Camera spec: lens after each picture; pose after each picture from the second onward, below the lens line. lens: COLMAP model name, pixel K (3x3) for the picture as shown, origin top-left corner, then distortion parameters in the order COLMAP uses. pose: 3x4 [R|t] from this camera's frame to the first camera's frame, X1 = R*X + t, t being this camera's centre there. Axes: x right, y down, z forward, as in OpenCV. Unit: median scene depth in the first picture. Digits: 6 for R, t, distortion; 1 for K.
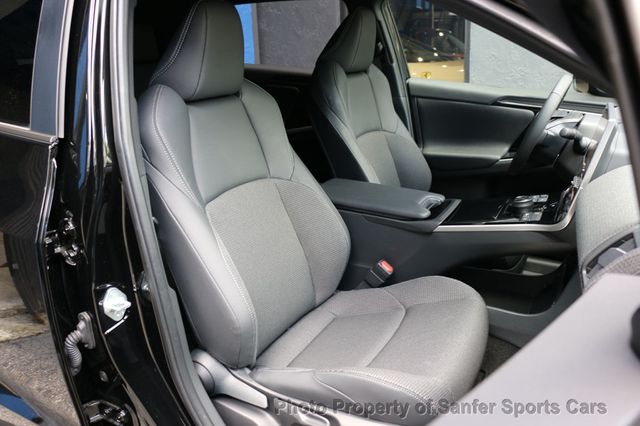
lens RADIAL K [[511.2, 0, 320.0], [0, 511.2, 213.0], [0, 0, 1]] dist [-0.139507, 0.009504]
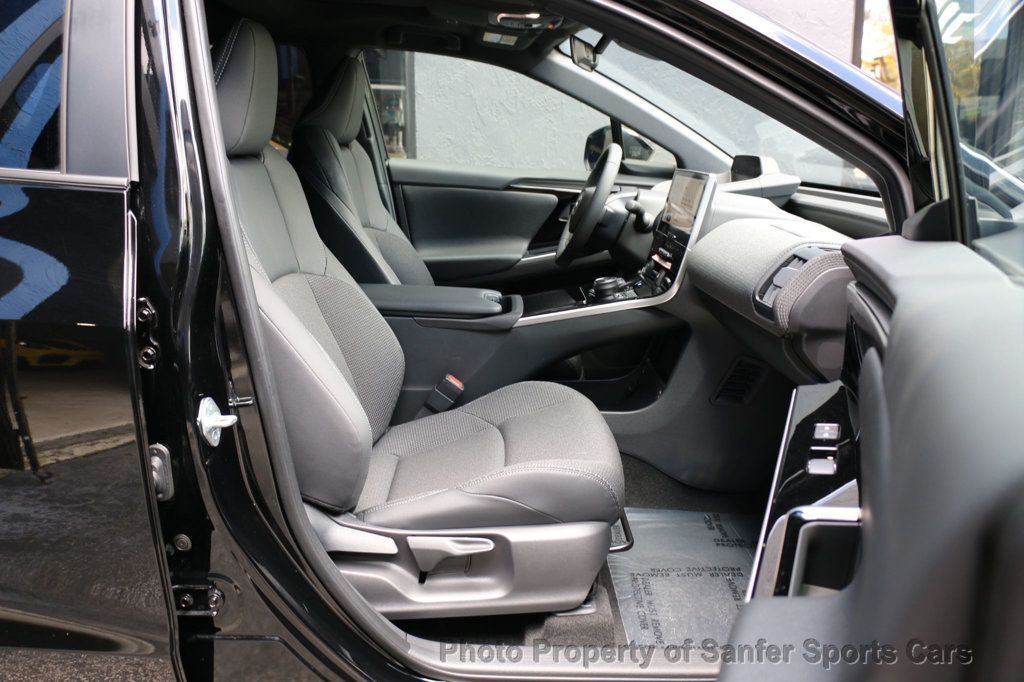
lens RADIAL K [[817.9, 0, 512.0], [0, 817.9, 341.0], [0, 0, 1]] dist [-0.139507, 0.009504]
pose [[0.872928, -0.081131, 0.481055, -0.381967], [0.122662, 0.990897, -0.055467, 0.123079], [-0.472176, 0.107426, 0.874934, -0.127590]]
